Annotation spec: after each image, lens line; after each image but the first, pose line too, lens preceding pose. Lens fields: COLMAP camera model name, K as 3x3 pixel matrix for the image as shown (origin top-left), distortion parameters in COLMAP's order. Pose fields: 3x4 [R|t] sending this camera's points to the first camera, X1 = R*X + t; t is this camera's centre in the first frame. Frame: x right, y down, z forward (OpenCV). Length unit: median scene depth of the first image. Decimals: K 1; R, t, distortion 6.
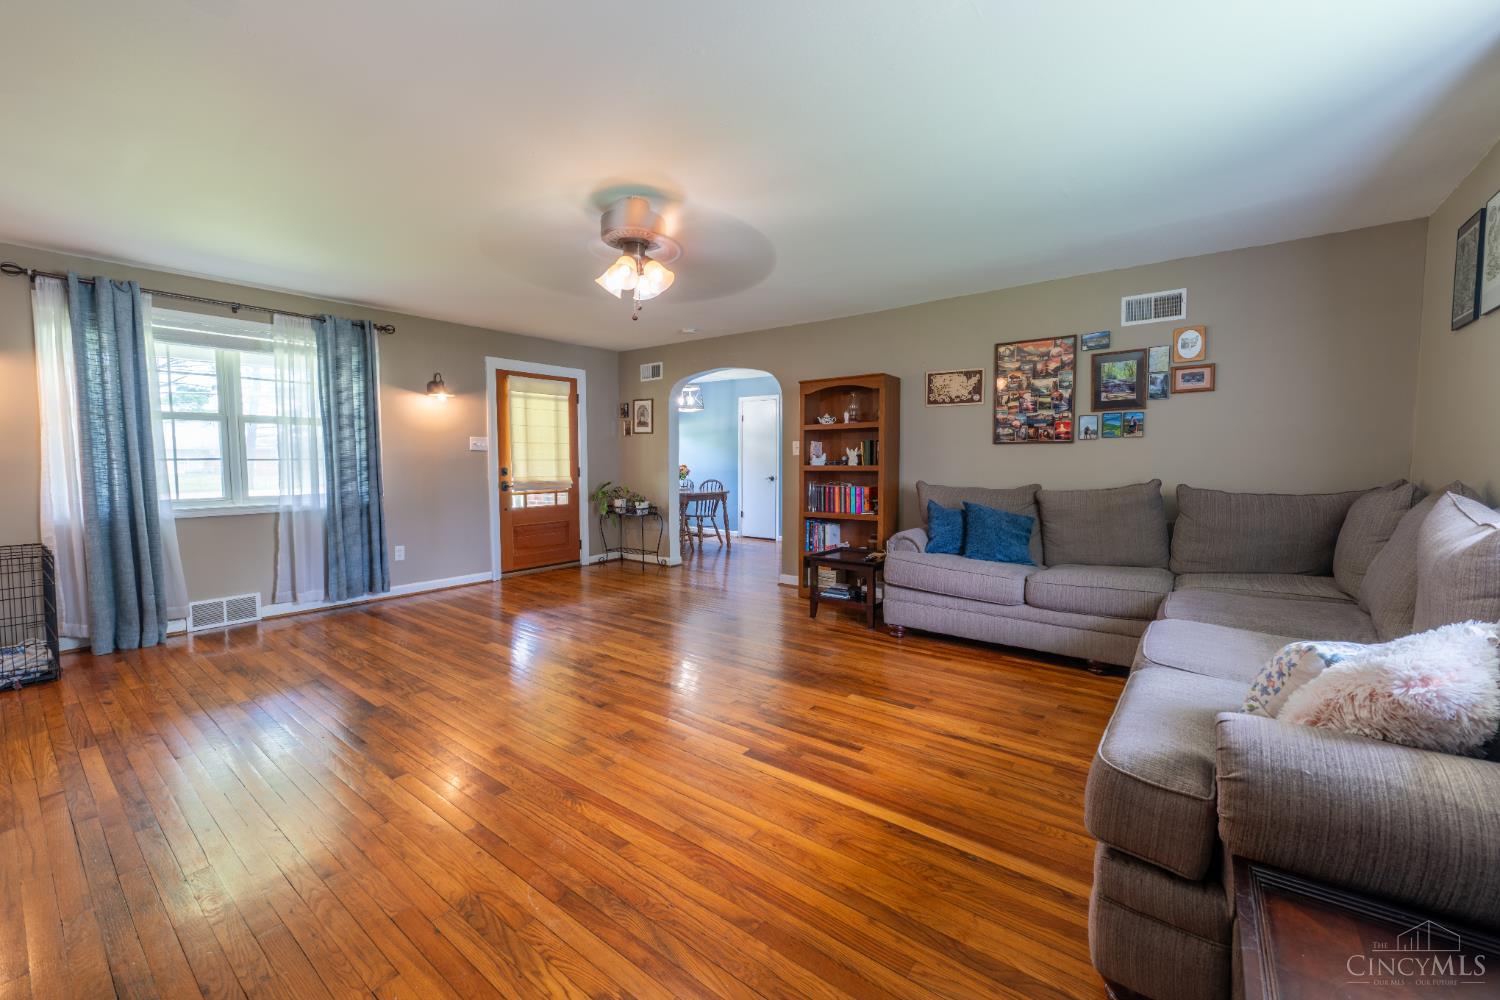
lens RADIAL K [[593.5, 0, 741.9], [0, 593.5, 490.6], [0, 0, 1]] dist [0.002022, -0.001268]
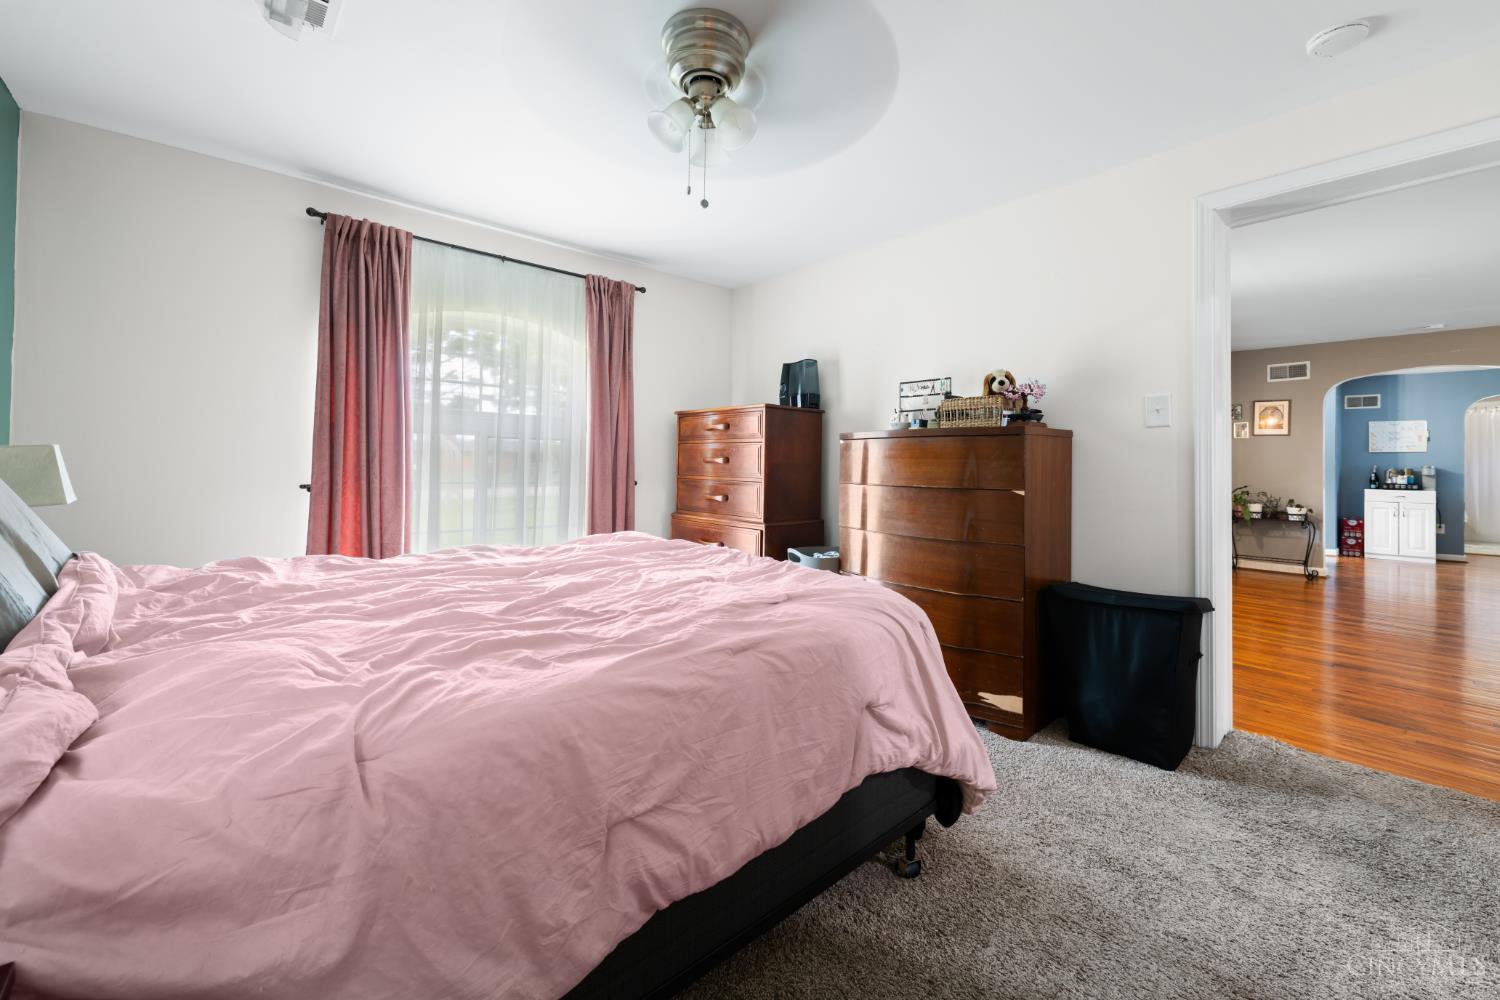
lens RADIAL K [[593.5, 0, 770.6], [0, 593.5, 451.0], [0, 0, 1]] dist [0.002022, -0.001268]
pose [[0.984234, 0.009428, -0.176622, -1.127962], [-0.022940, 0.996948, -0.074620, 0.025854], [0.175379, 0.077495, 0.981446, -0.113673]]
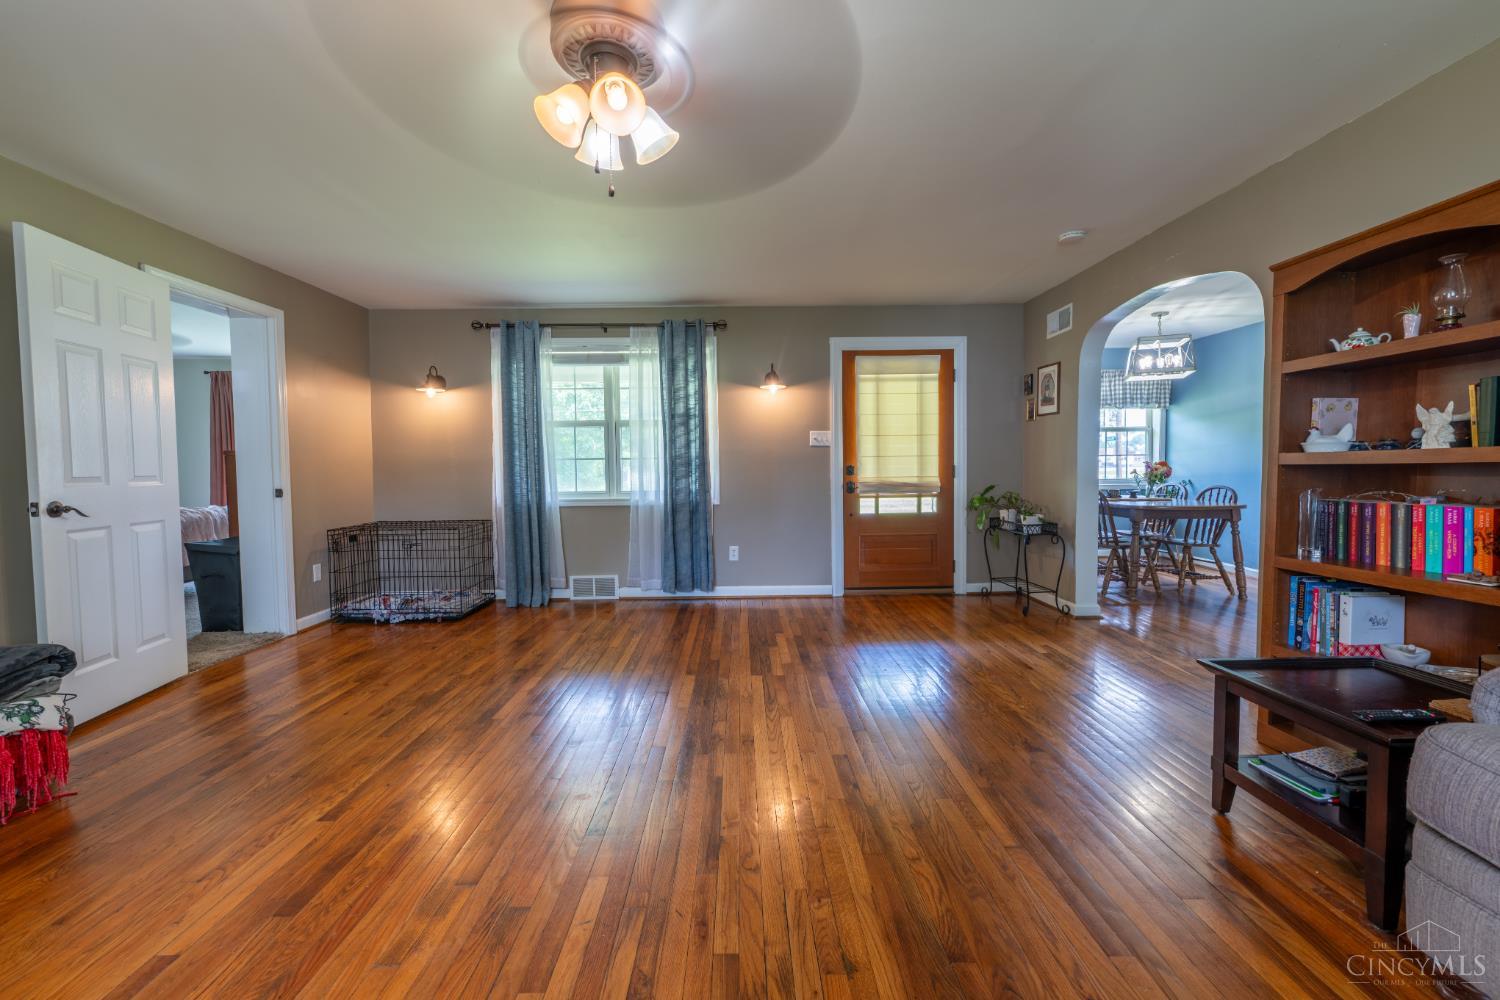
lens RADIAL K [[593.5, 0, 751.0], [0, 593.5, 494.8], [0, 0, 1]] dist [0.002022, -0.001268]
pose [[0.635287, 0.029810, -0.771701, 0.207961], [-0.029644, 0.999460, 0.014204, -0.005867], [0.771707, 0.013853, 0.635827, 0.432083]]
